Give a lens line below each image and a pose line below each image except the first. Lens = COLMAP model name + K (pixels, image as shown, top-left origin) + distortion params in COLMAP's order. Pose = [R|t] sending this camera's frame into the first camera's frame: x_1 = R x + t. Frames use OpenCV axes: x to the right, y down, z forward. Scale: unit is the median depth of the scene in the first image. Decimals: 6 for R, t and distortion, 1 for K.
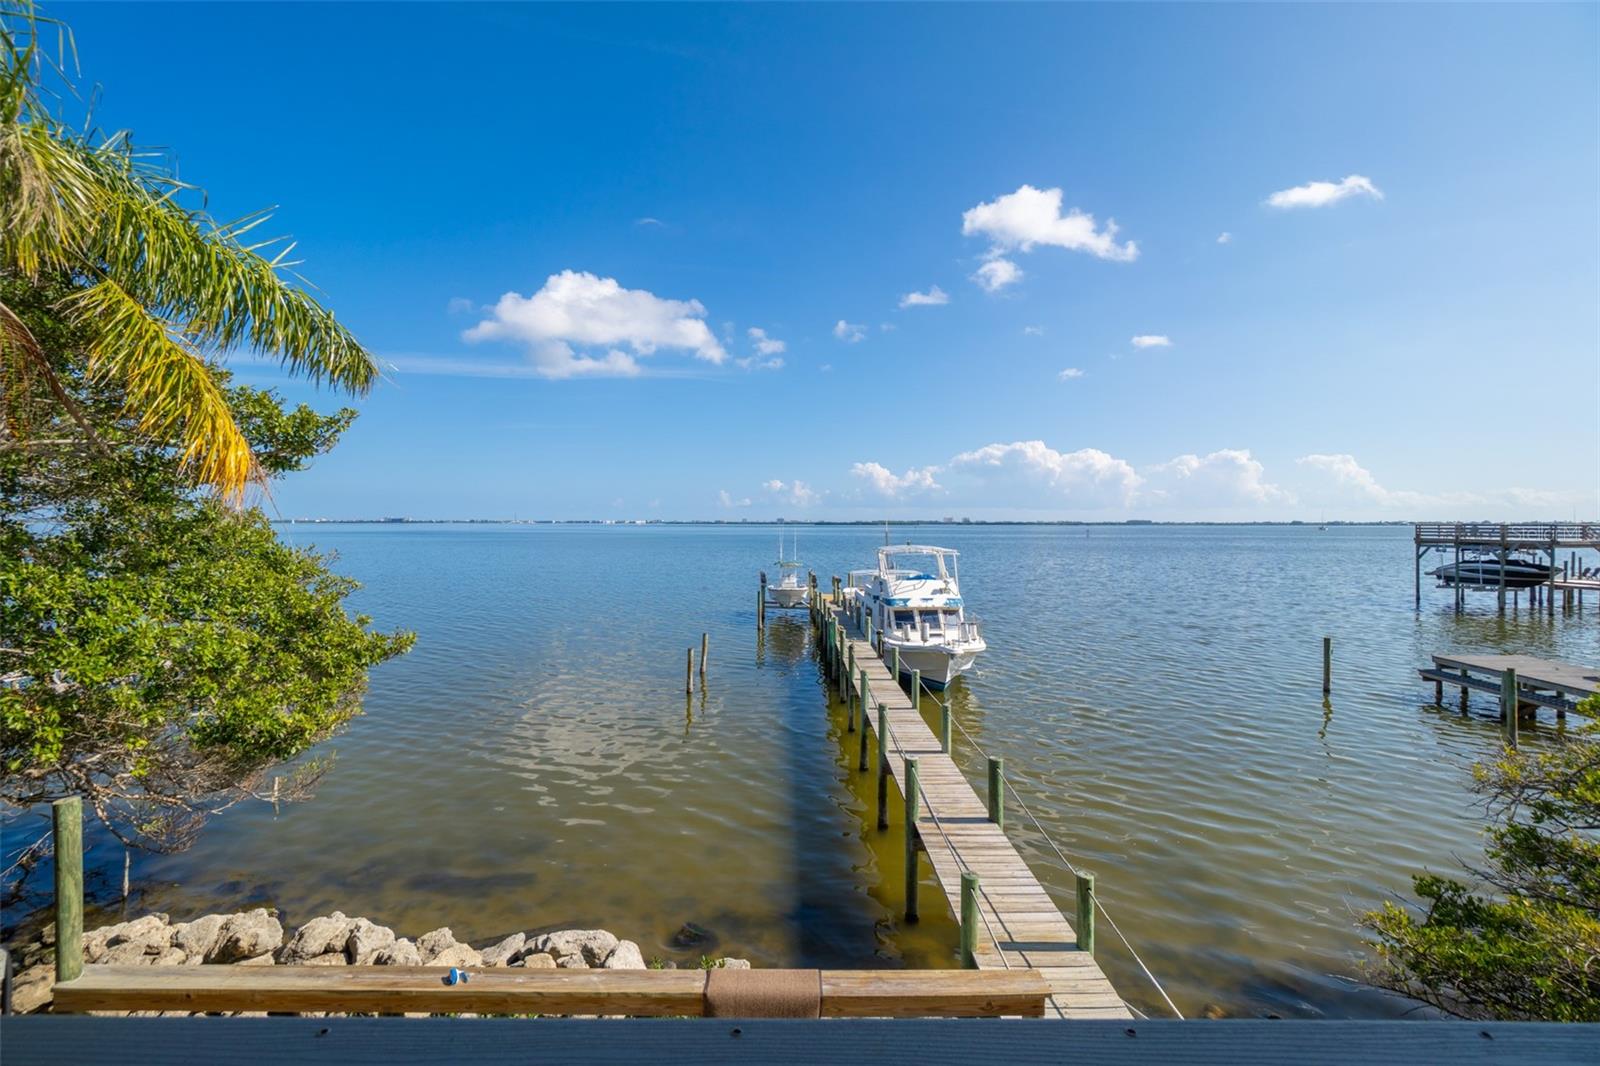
lens RADIAL K [[688.5, 0, 788.3], [0, 688.5, 522.5], [0, 0, 1]] dist [-0.006868, 0.000703]
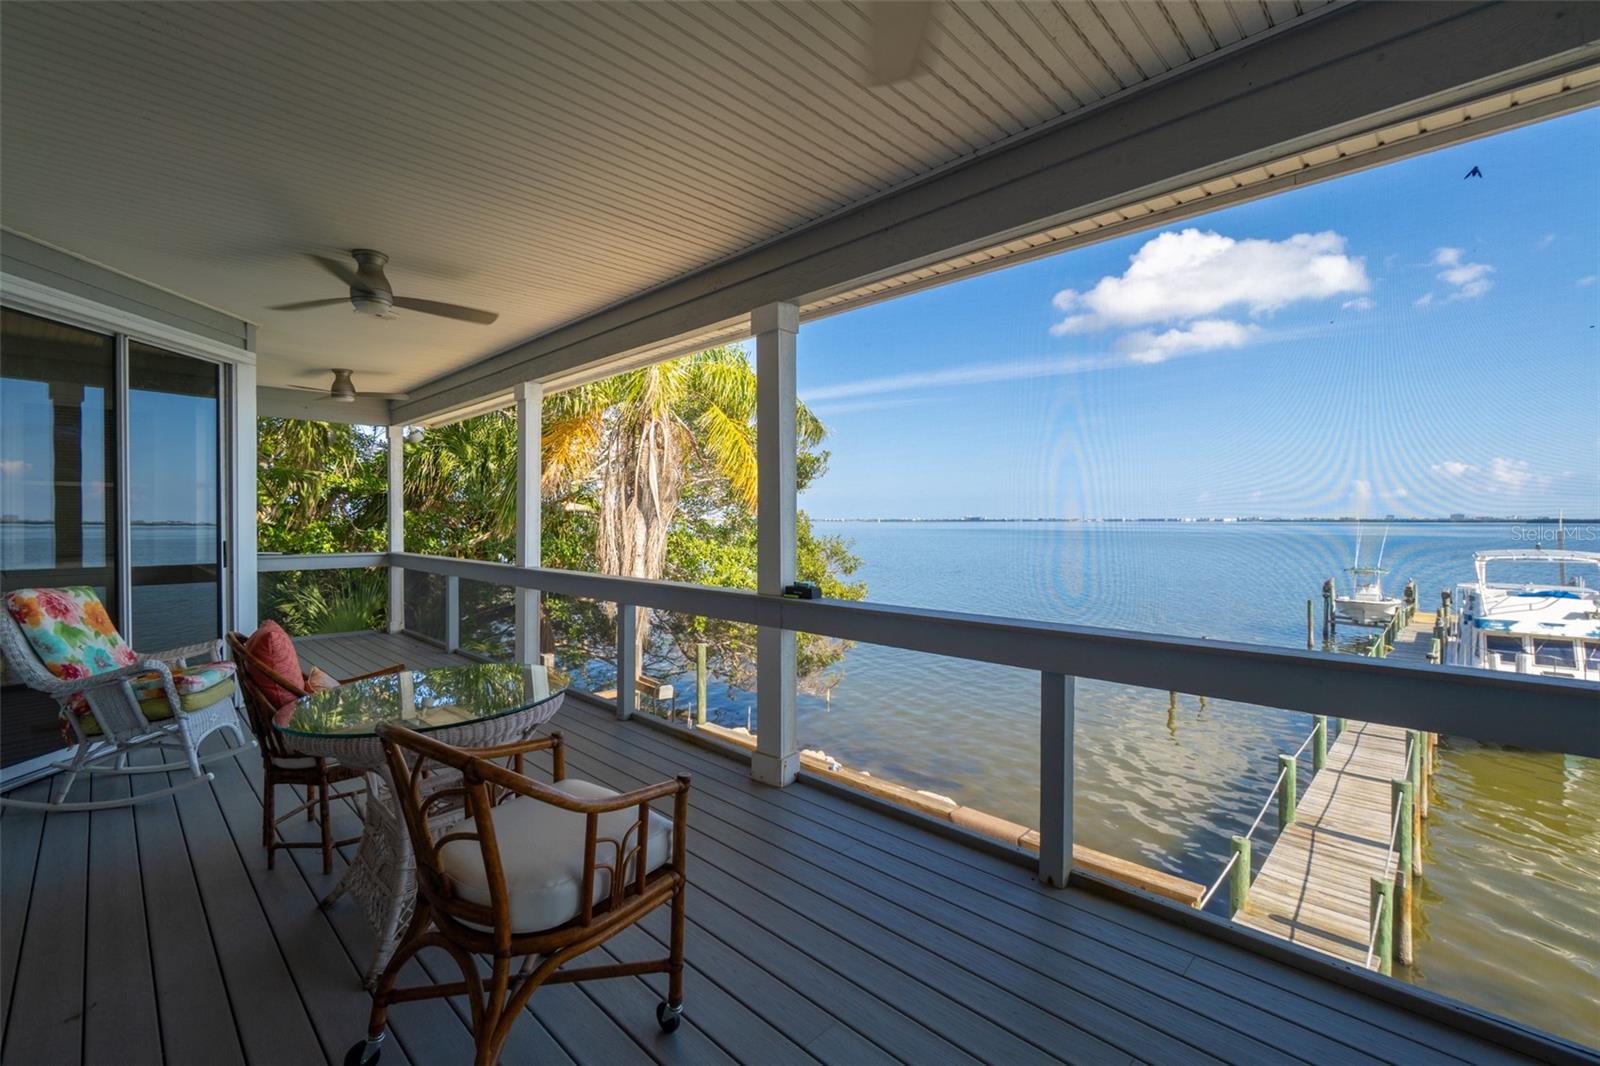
lens RADIAL K [[688.5, 0, 781.7], [0, 688.5, 525.1], [0, 0, 1]] dist [-0.006868, 0.000703]
pose [[0.703617, 0.002461, -0.710575, 0.142668], [0.002000, 0.999983, 0.005443, 0.001529], [0.710577, -0.005251, 0.703600, -0.076132]]
